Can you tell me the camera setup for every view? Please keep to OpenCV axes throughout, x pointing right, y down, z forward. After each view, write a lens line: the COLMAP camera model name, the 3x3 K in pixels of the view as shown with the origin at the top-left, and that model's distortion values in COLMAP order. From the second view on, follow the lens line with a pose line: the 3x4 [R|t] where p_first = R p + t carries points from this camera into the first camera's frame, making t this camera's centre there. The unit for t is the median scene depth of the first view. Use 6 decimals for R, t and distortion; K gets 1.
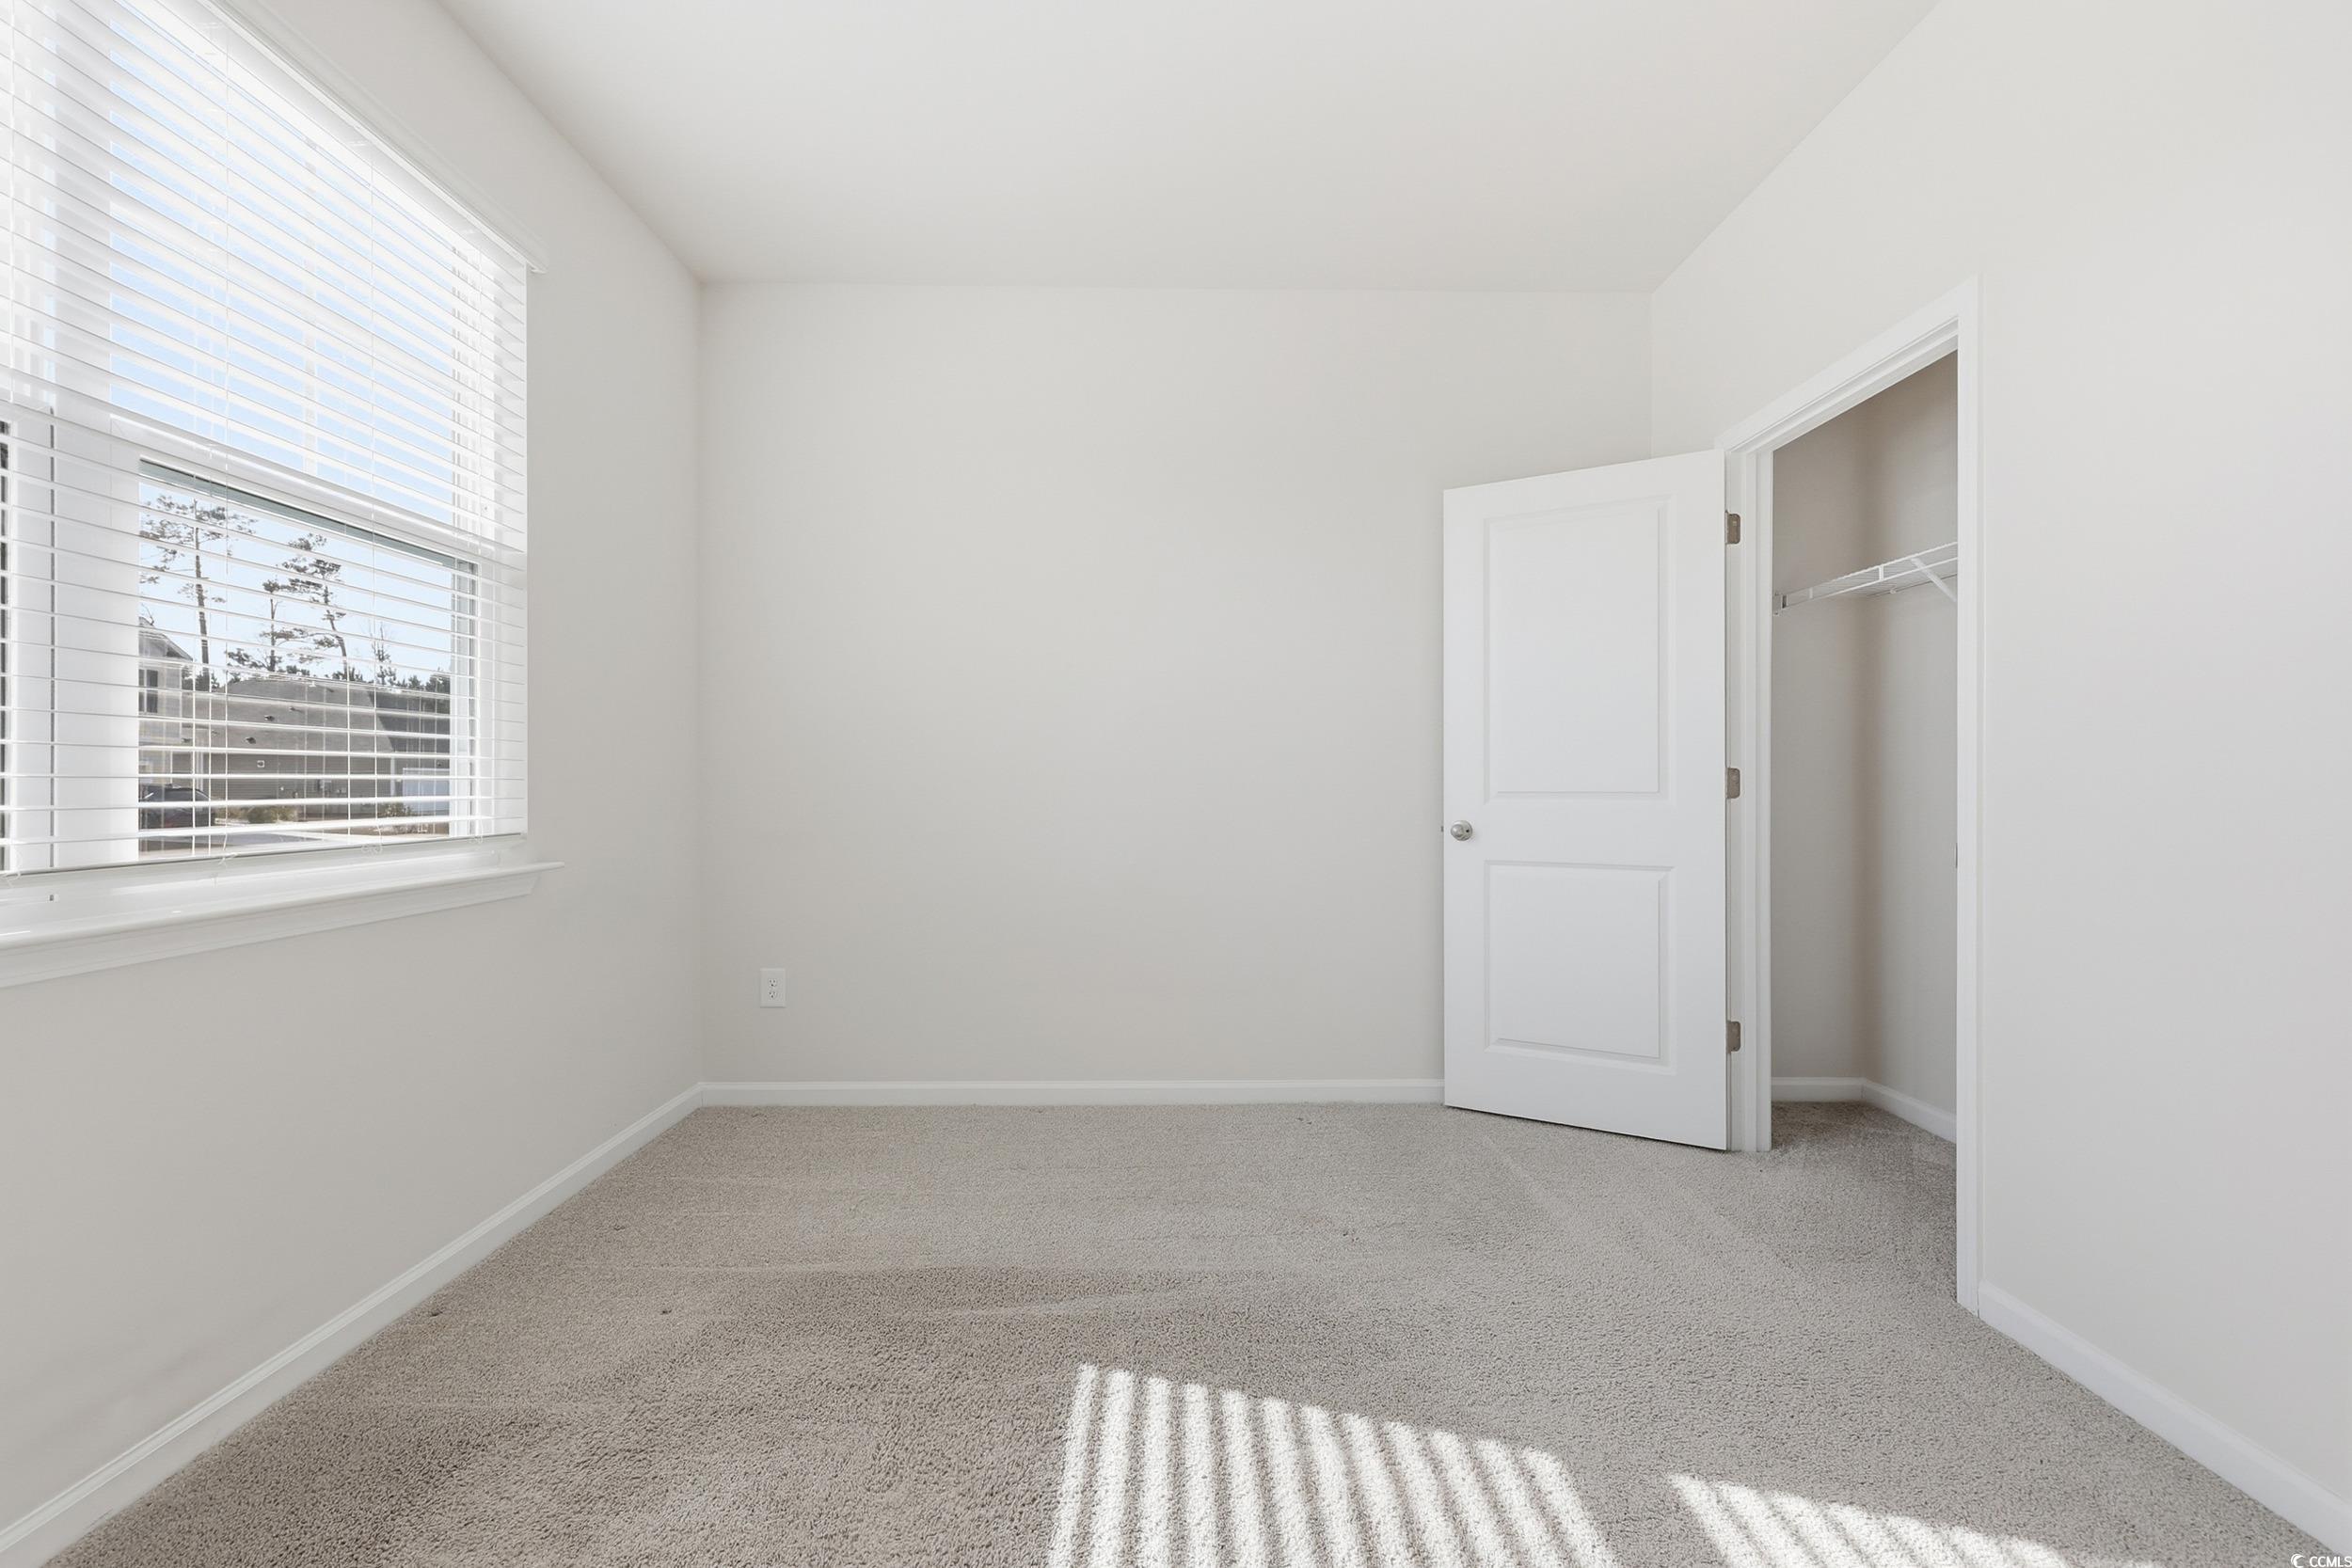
lens RADIAL K [[947.5, 0, 1192.0], [0, 947.5, 783.7], [0, 0, 1]] dist [-0.003523, 0.000884]
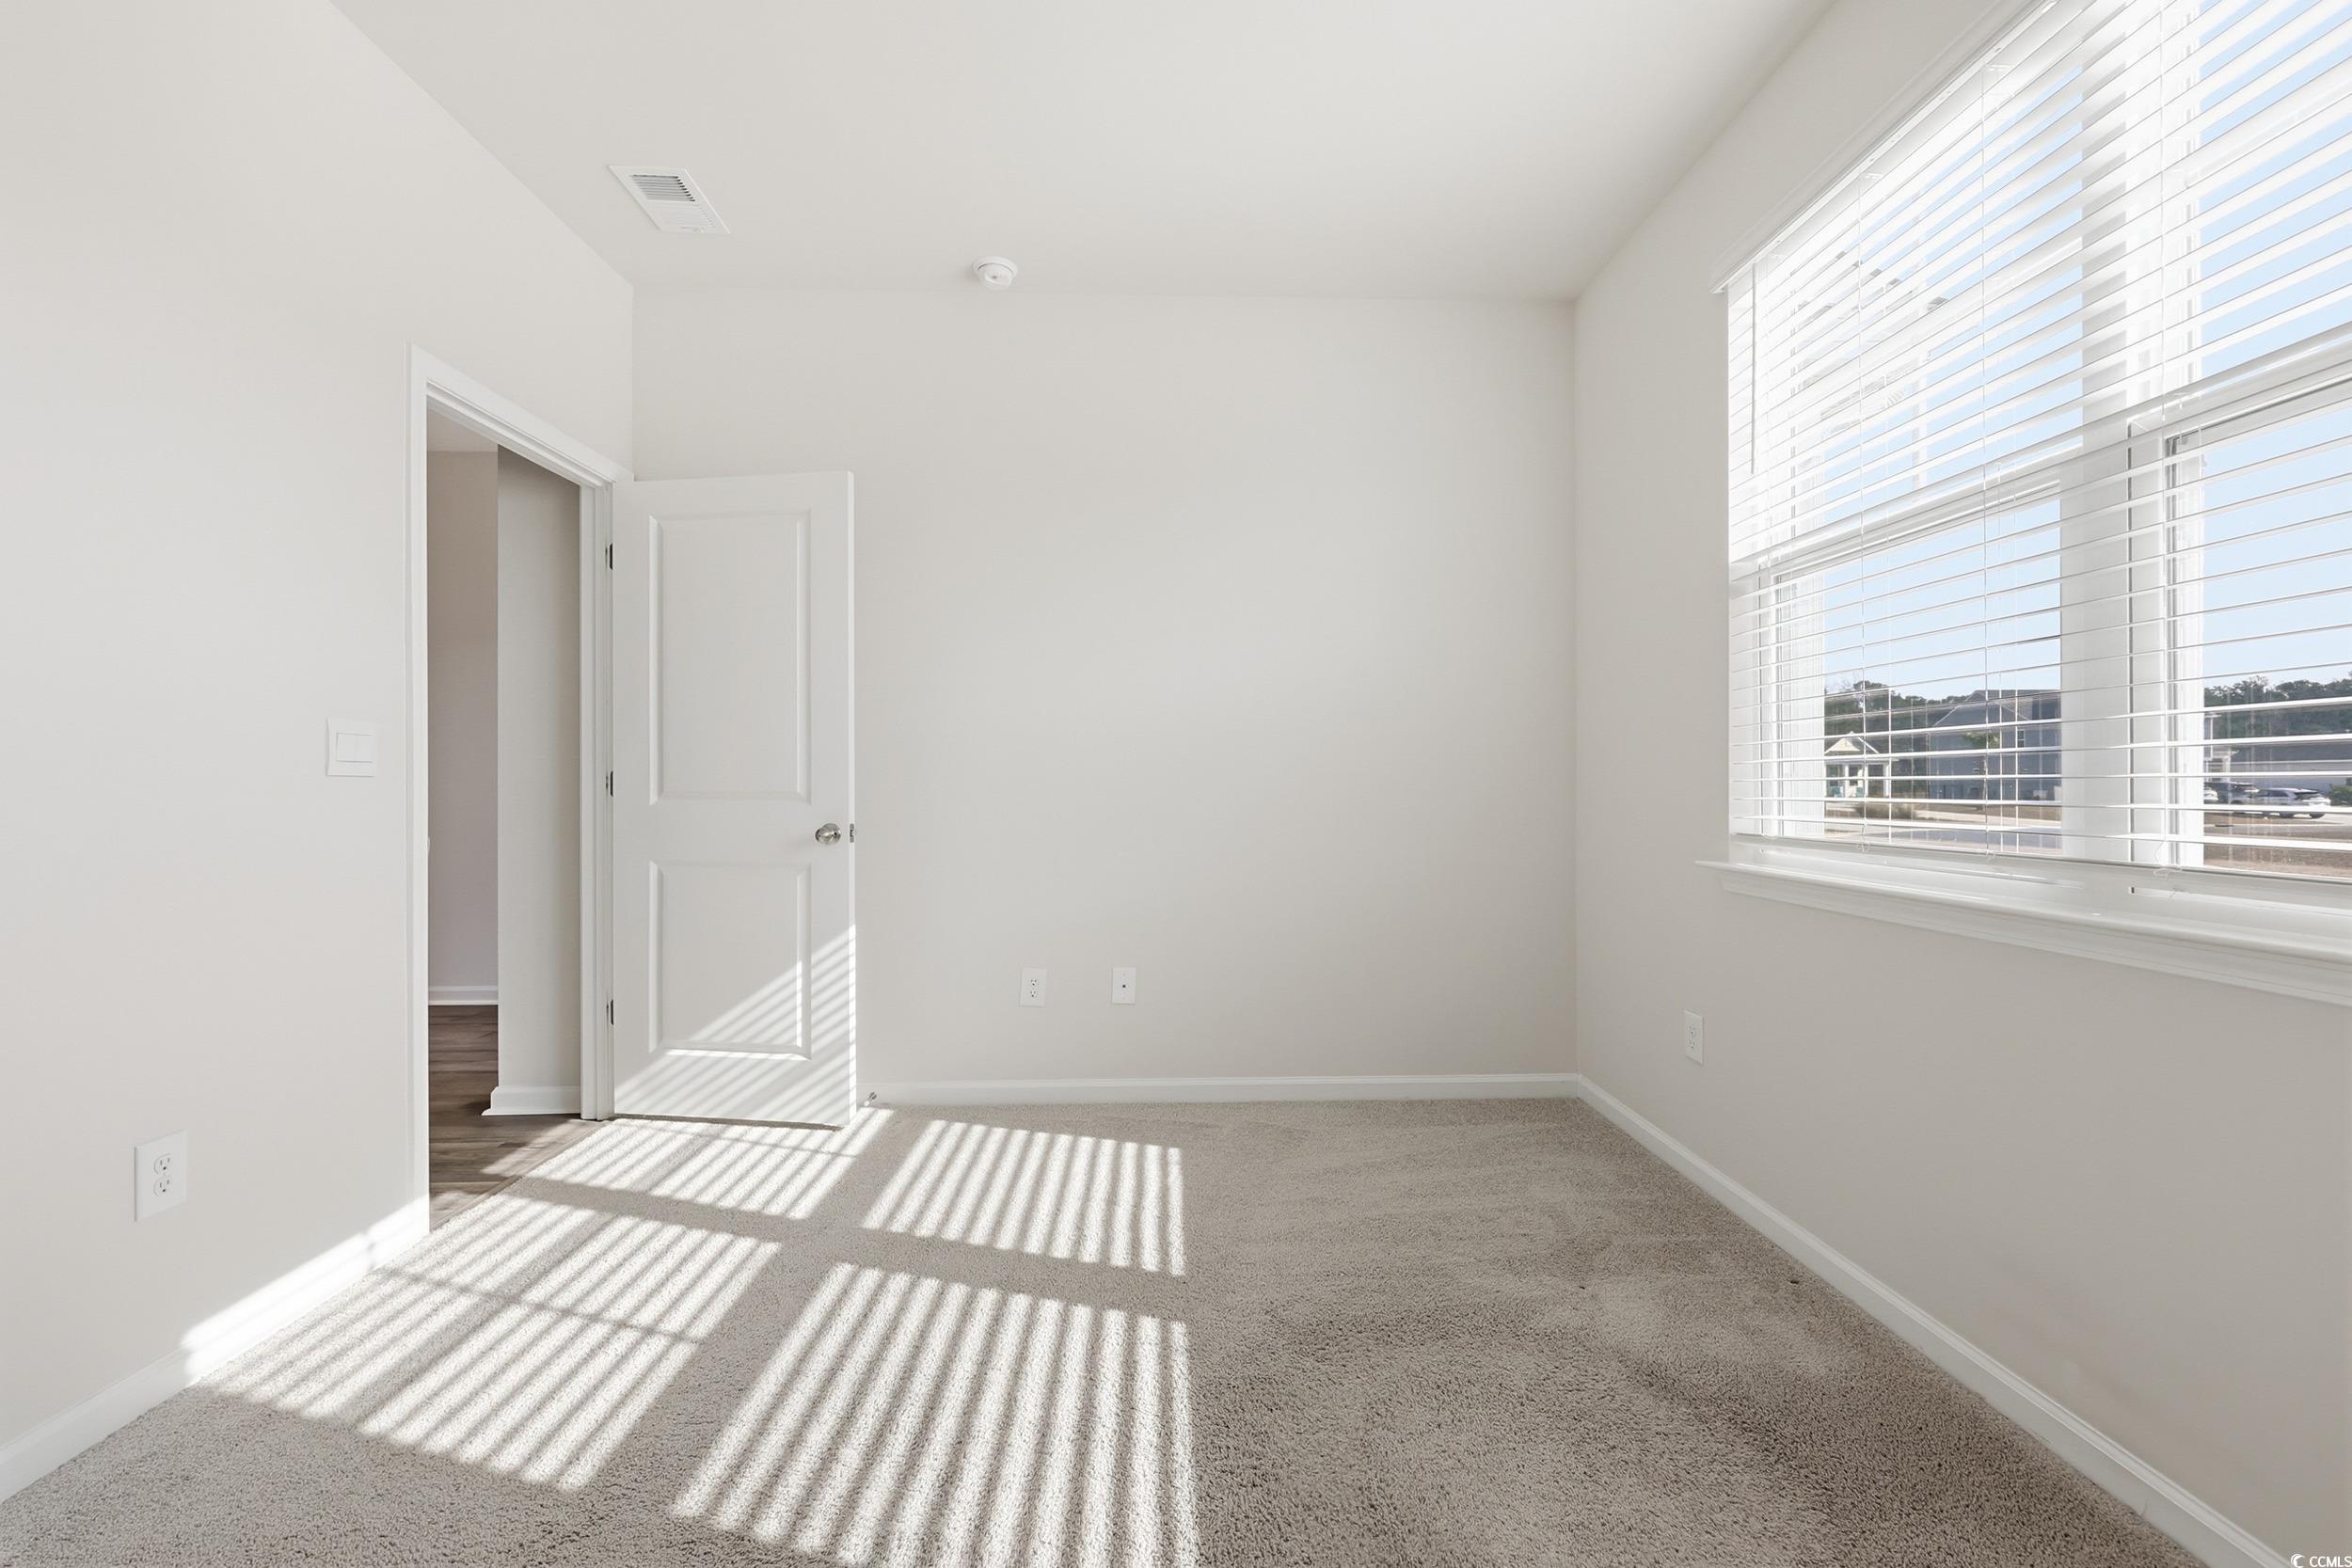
lens RADIAL K [[947.5, 0, 1178.6], [0, 947.5, 780.0], [0, 0, 1]] dist [-0.003523, 0.000884]
pose [[-0.999830, 0.002302, 0.018288, -0.114711], [0.002190, 0.999979, -0.006122, -0.000378], [-0.018301, -0.006081, -0.999814, 1.637267]]
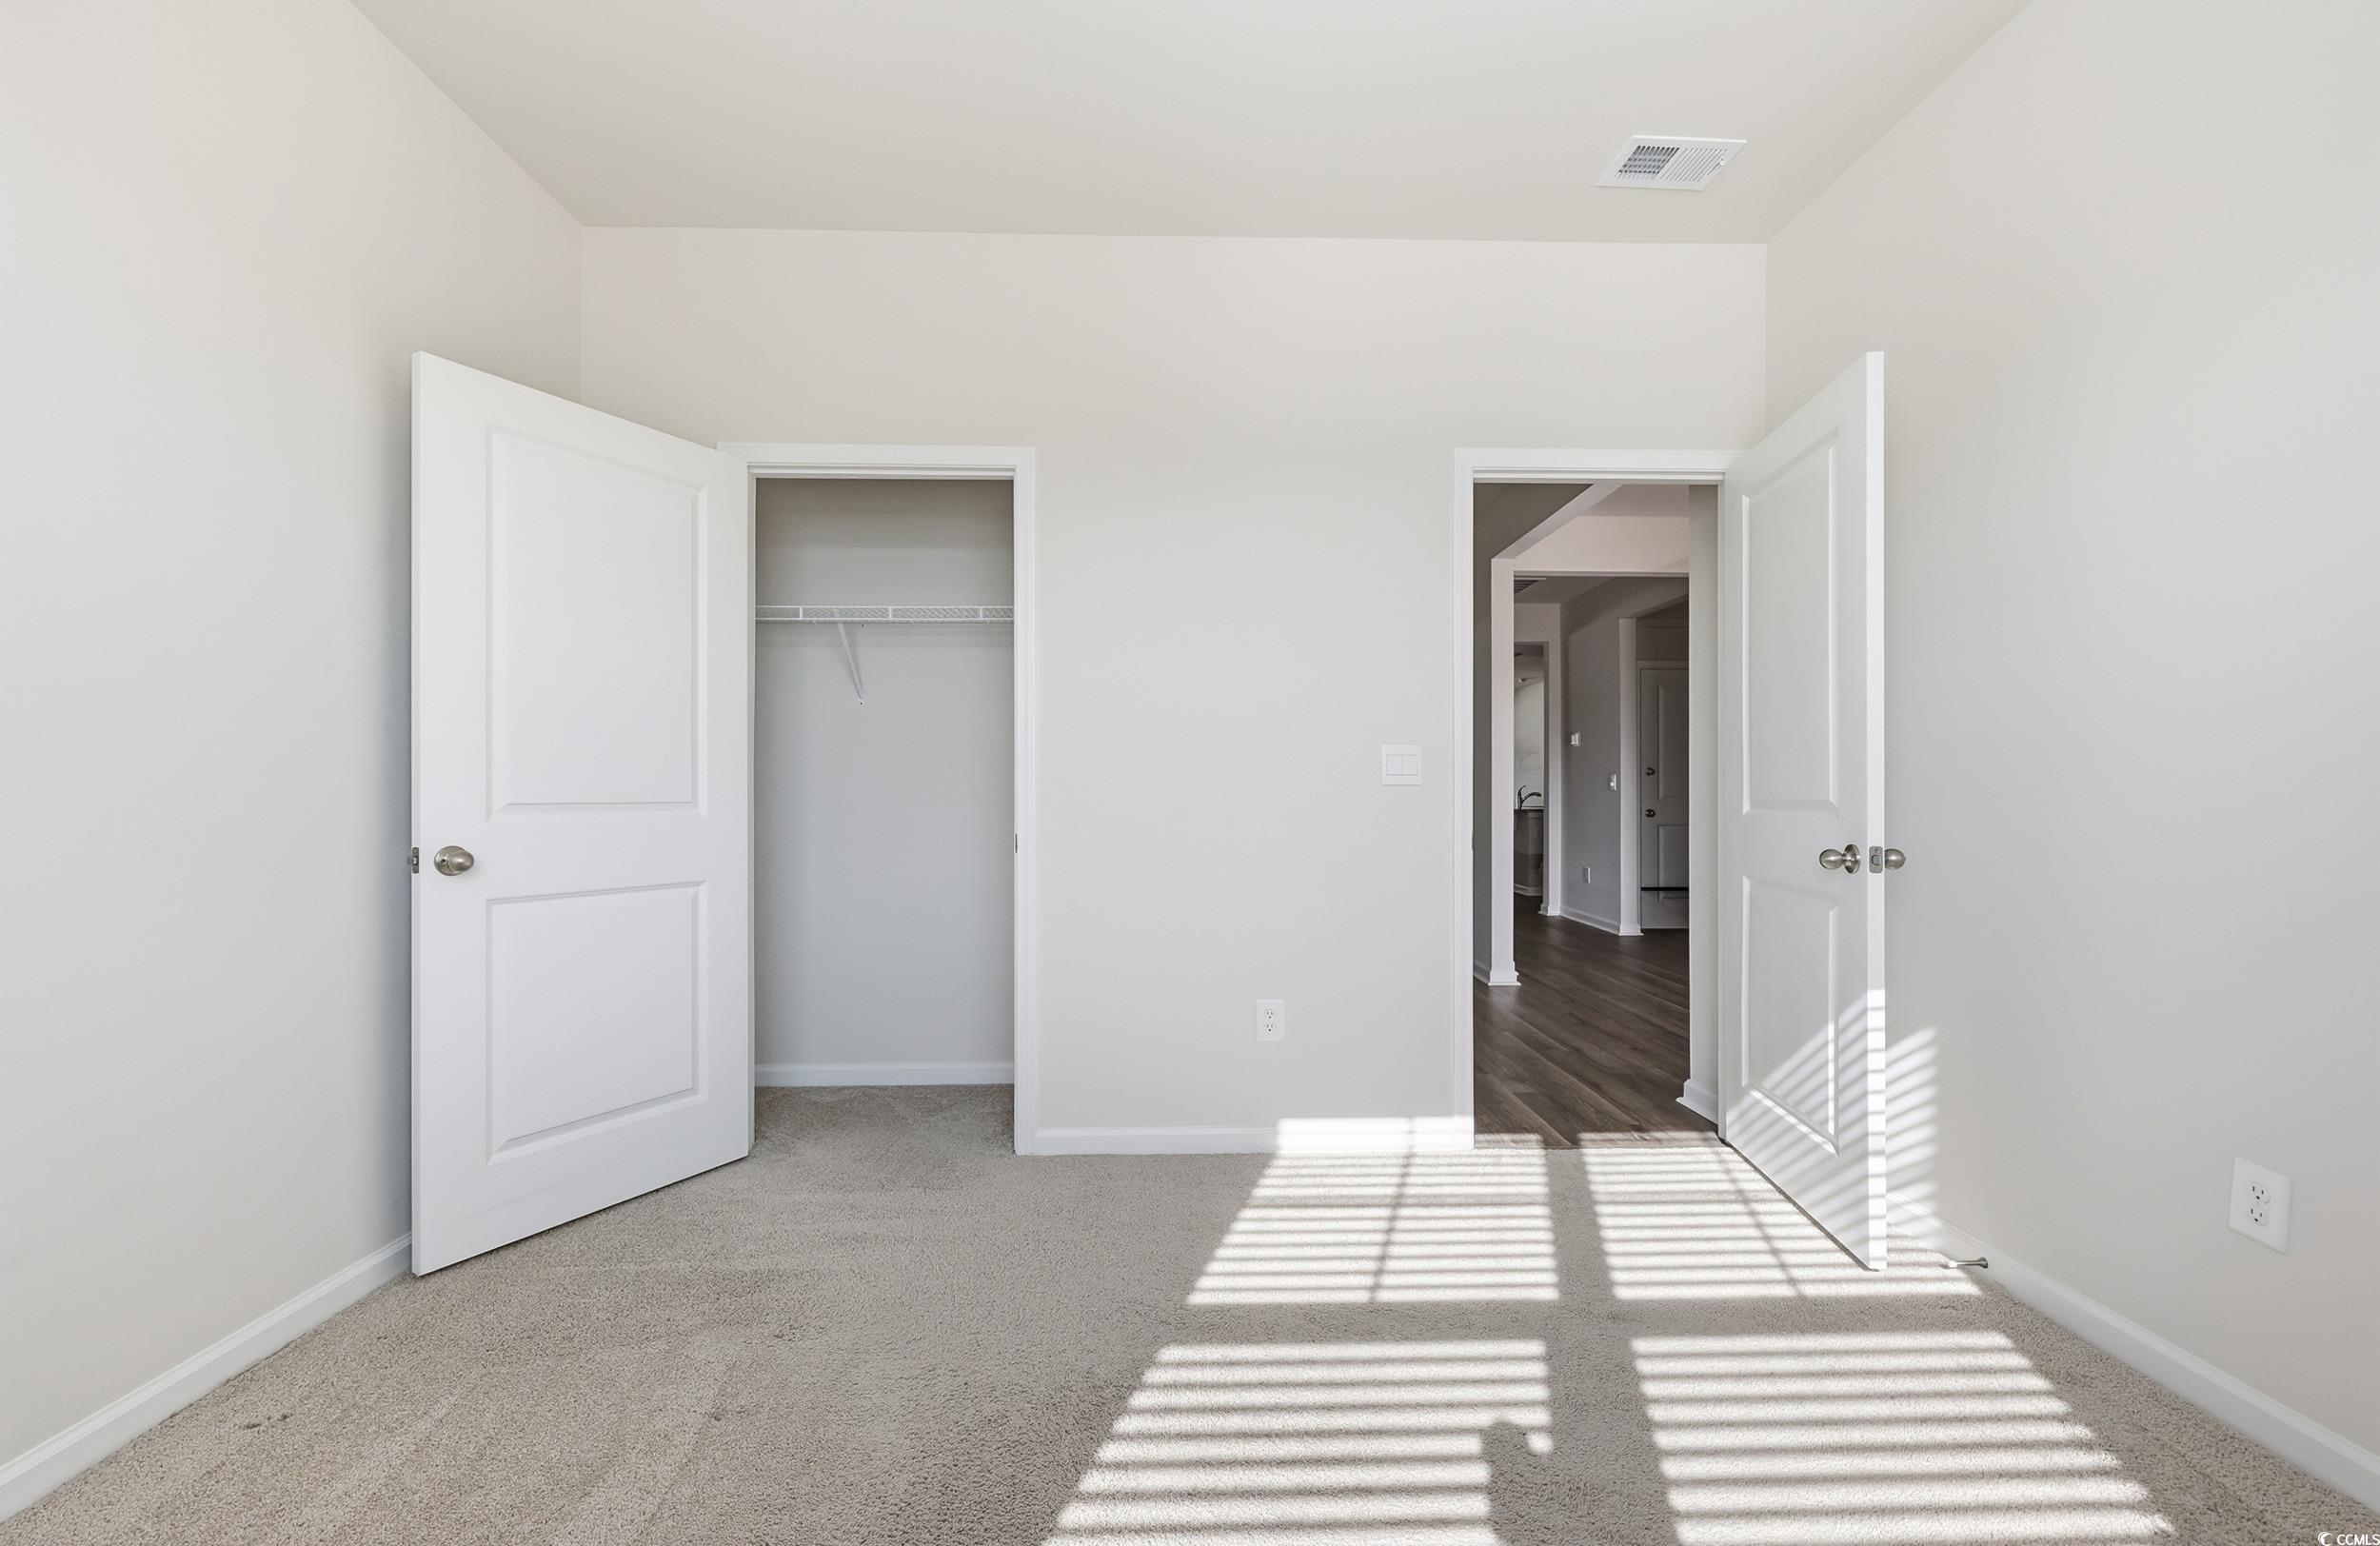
lens RADIAL K [[960.8, 0, 1202.4], [0, 960.8, 790.9], [0, 0, 1]] dist [-0.002310, 0.000474]
pose [[0.003106, 0.002201, 0.999993, -0.724825], [-0.001801, 0.999996, -0.002196, -0.000464], [-0.999994, -0.001794, 0.003110, 0.807039]]
